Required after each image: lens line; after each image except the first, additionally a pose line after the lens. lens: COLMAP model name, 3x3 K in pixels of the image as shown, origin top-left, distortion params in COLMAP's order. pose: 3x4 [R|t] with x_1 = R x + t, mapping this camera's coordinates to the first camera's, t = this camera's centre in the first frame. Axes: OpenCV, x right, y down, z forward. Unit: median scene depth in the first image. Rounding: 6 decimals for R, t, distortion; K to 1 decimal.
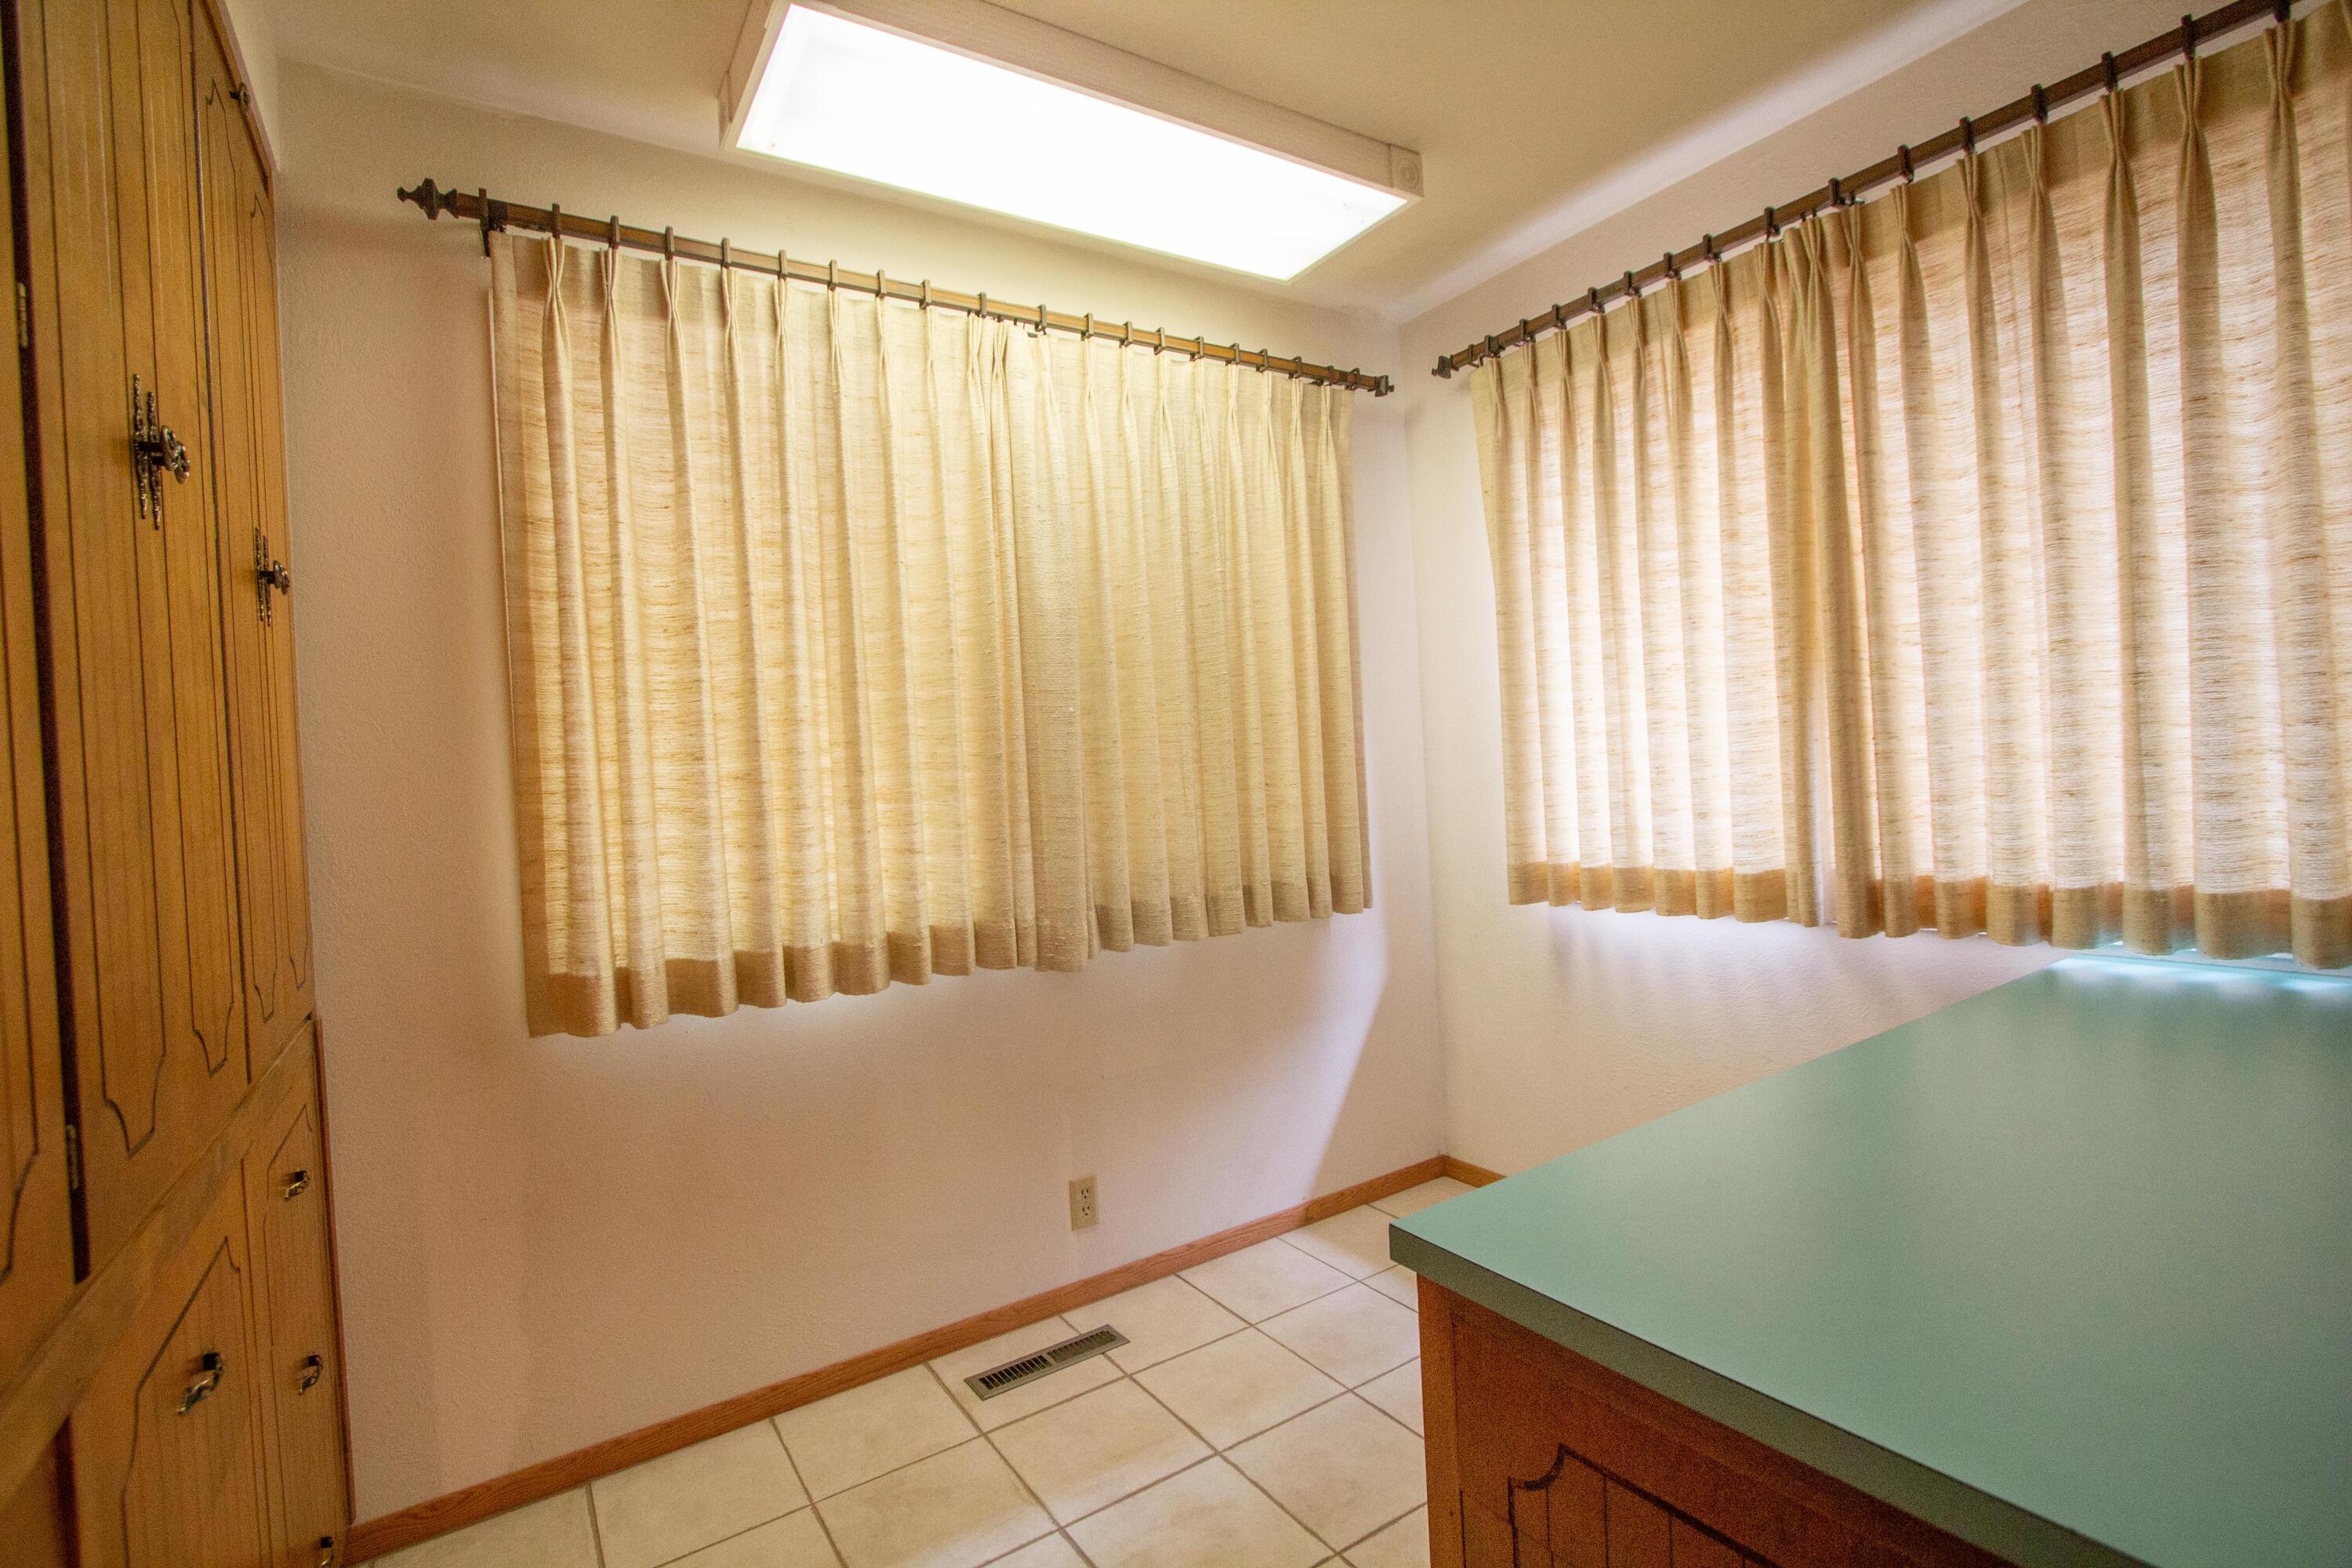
lens RADIAL K [[1072.0, 0, 1177.4], [0, 1072.0, 782.8], [0, 0, 1]] dist [-0.017349, 0.002889]
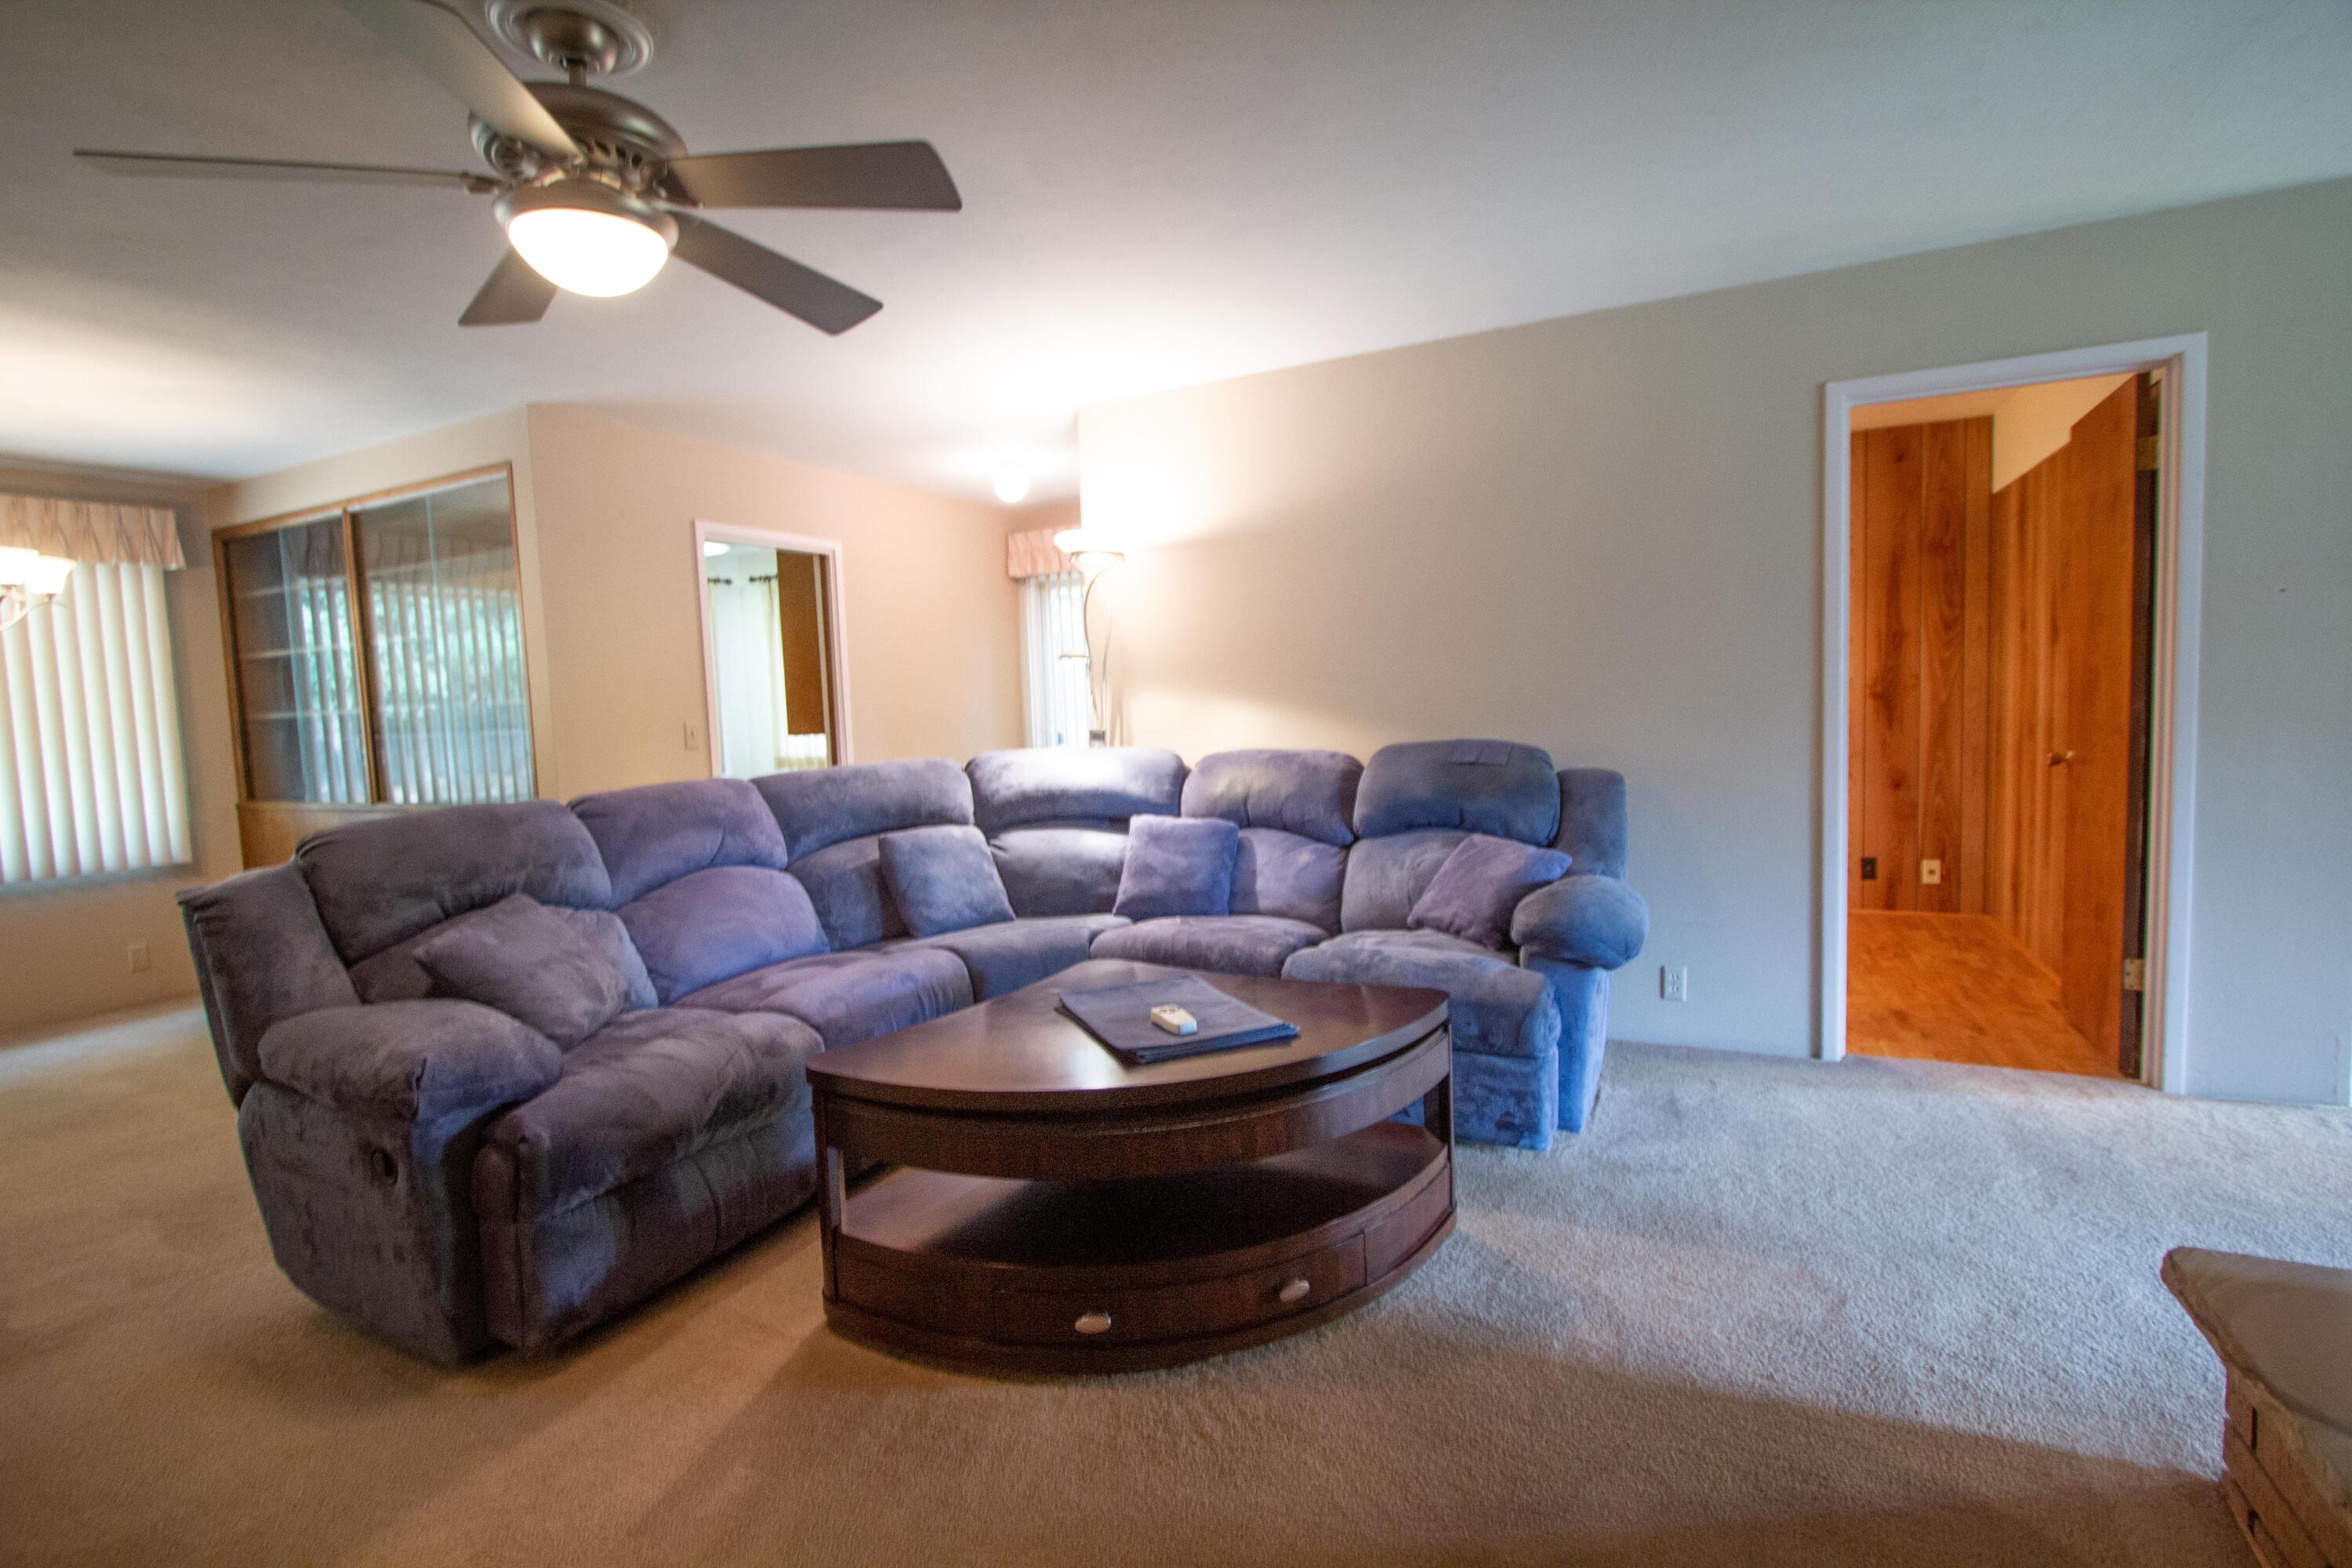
lens RADIAL K [[1072.0, 0, 1179.9], [0, 1072.0, 775.4], [0, 0, 1]] dist [-0.017349, 0.002889]
pose [[0.861555, -0.012652, 0.507506, -0.230377], [-0.004954, 0.999432, 0.033325, 0.026824], [-0.507640, -0.031226, 0.861003, -2.178070]]
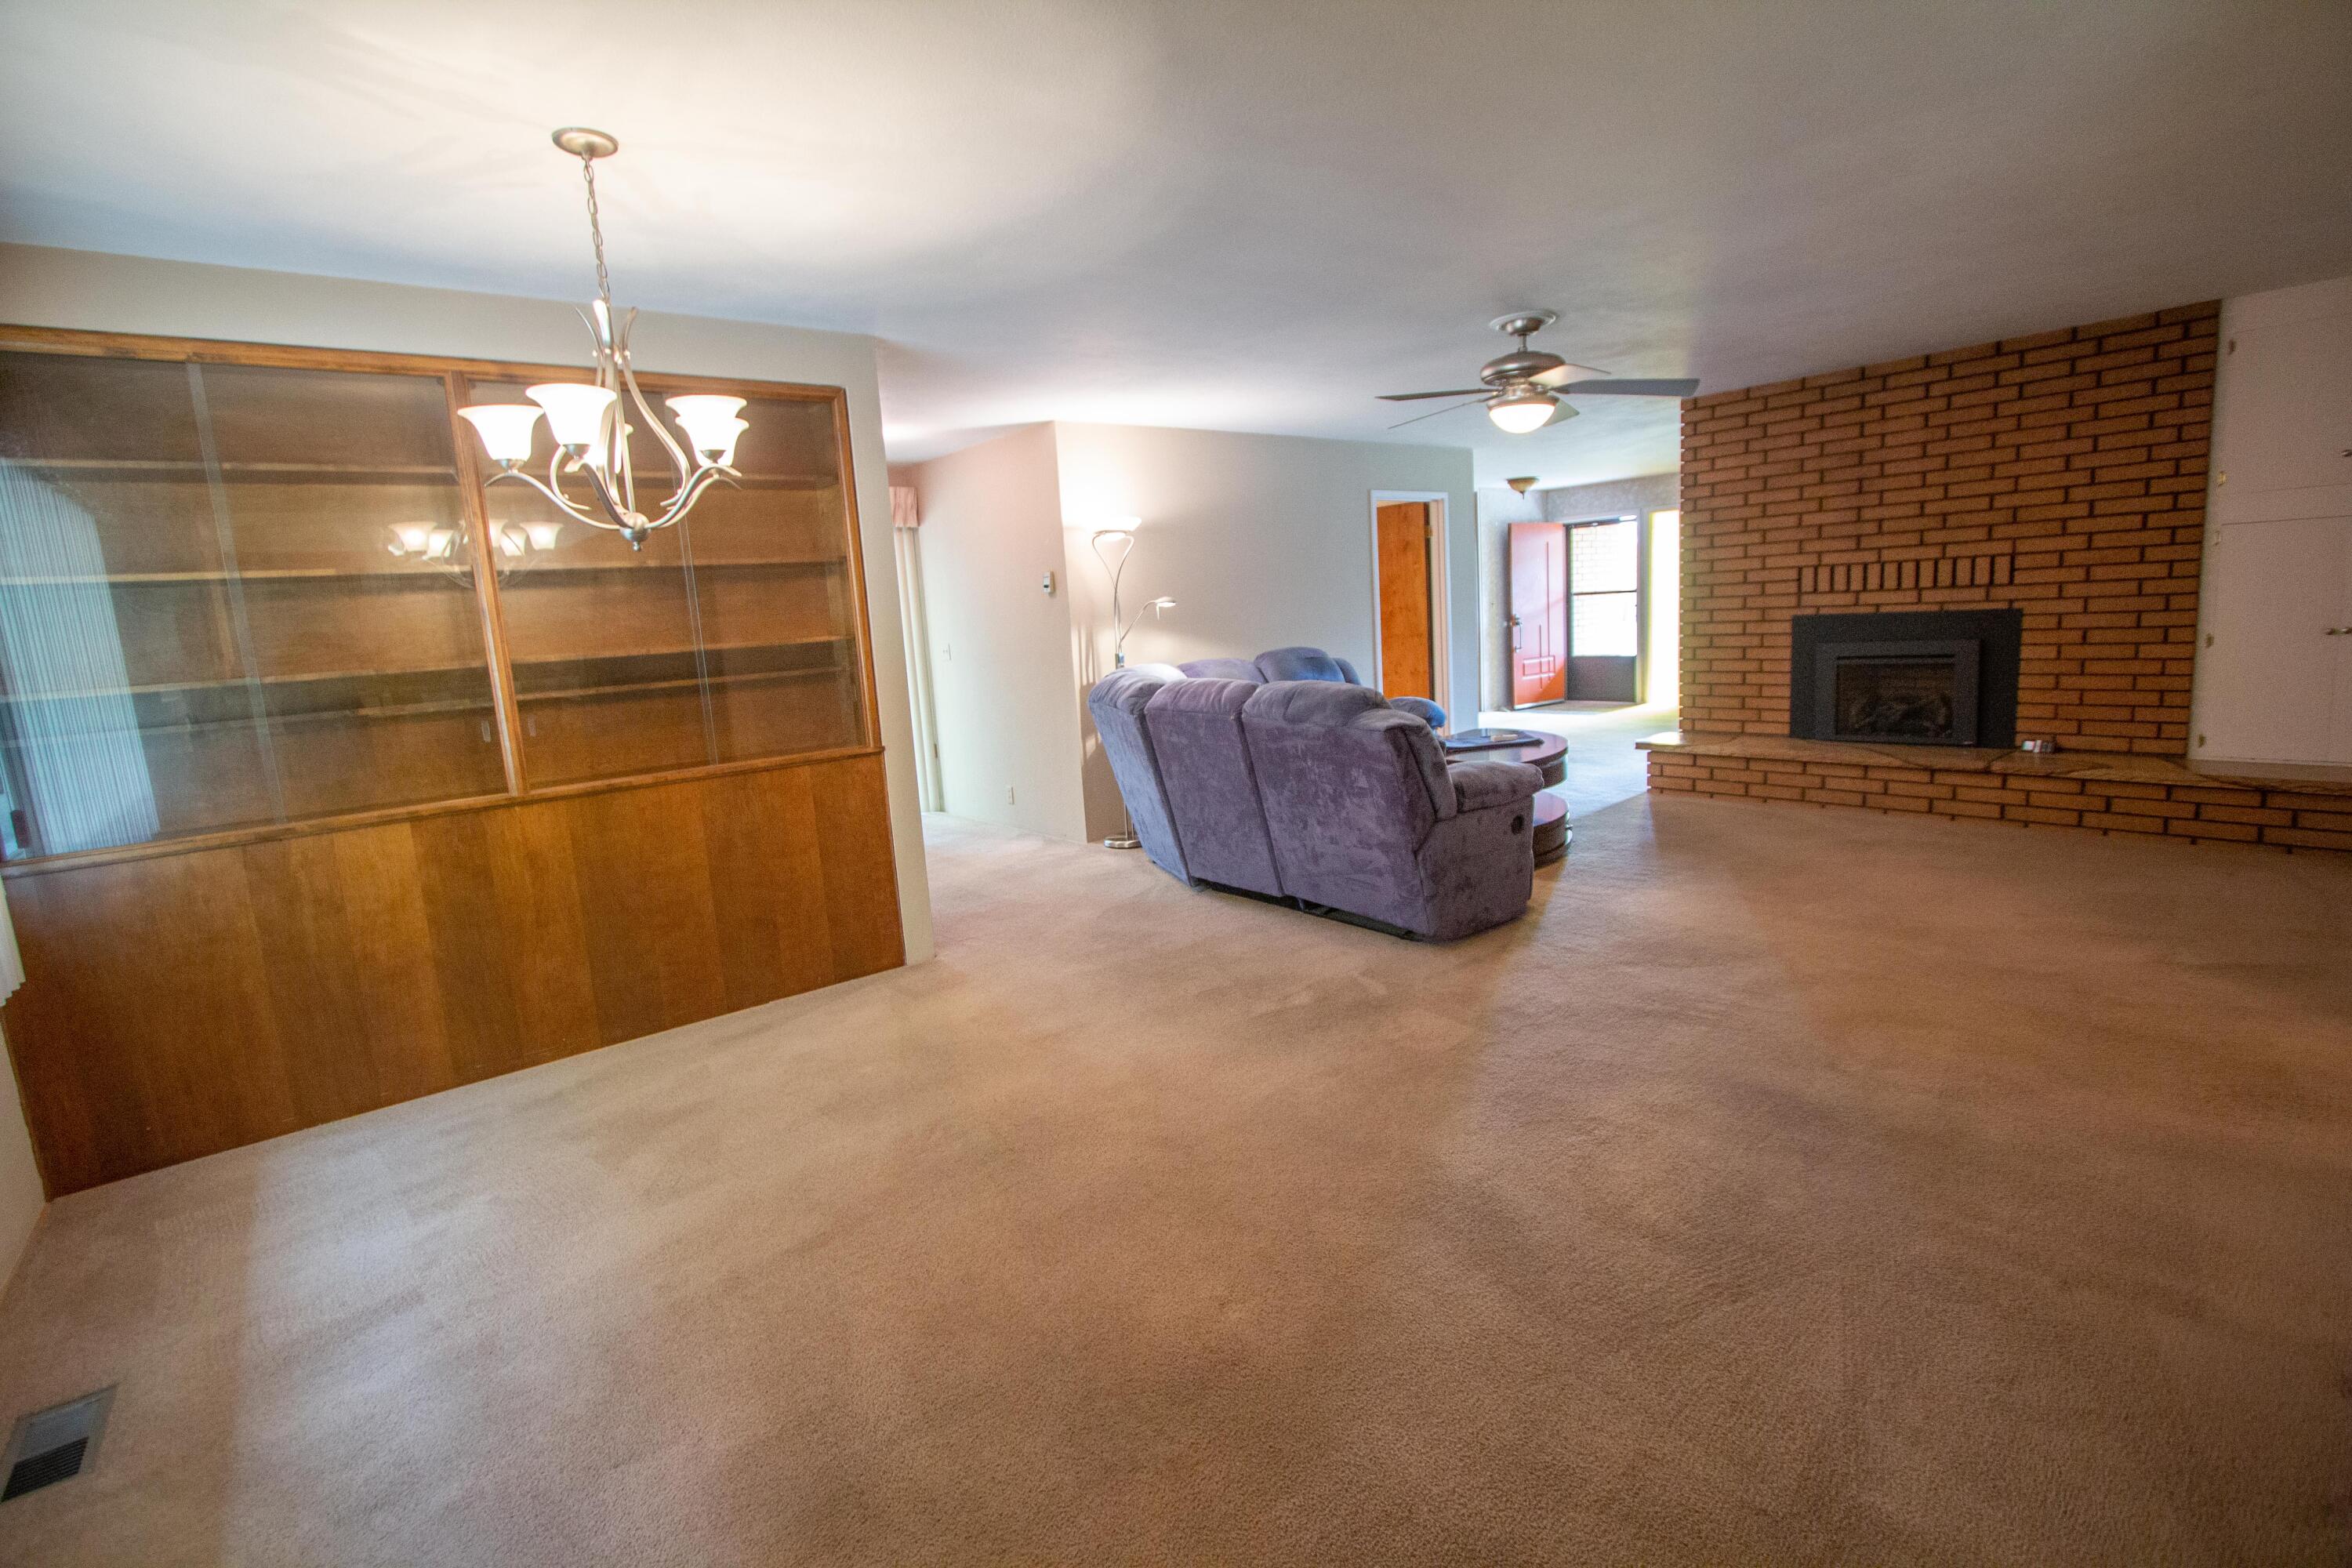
lens RADIAL K [[1072.0, 0, 1170.2], [0, 1072.0, 774.5], [0, 0, 1]] dist [-0.017349, 0.002889]
pose [[-0.100818, -0.086989, 0.991095, -1.919212], [0.082287, 0.992028, 0.095441, 0.059978], [-0.991496, 0.091177, -0.092856, -0.548249]]
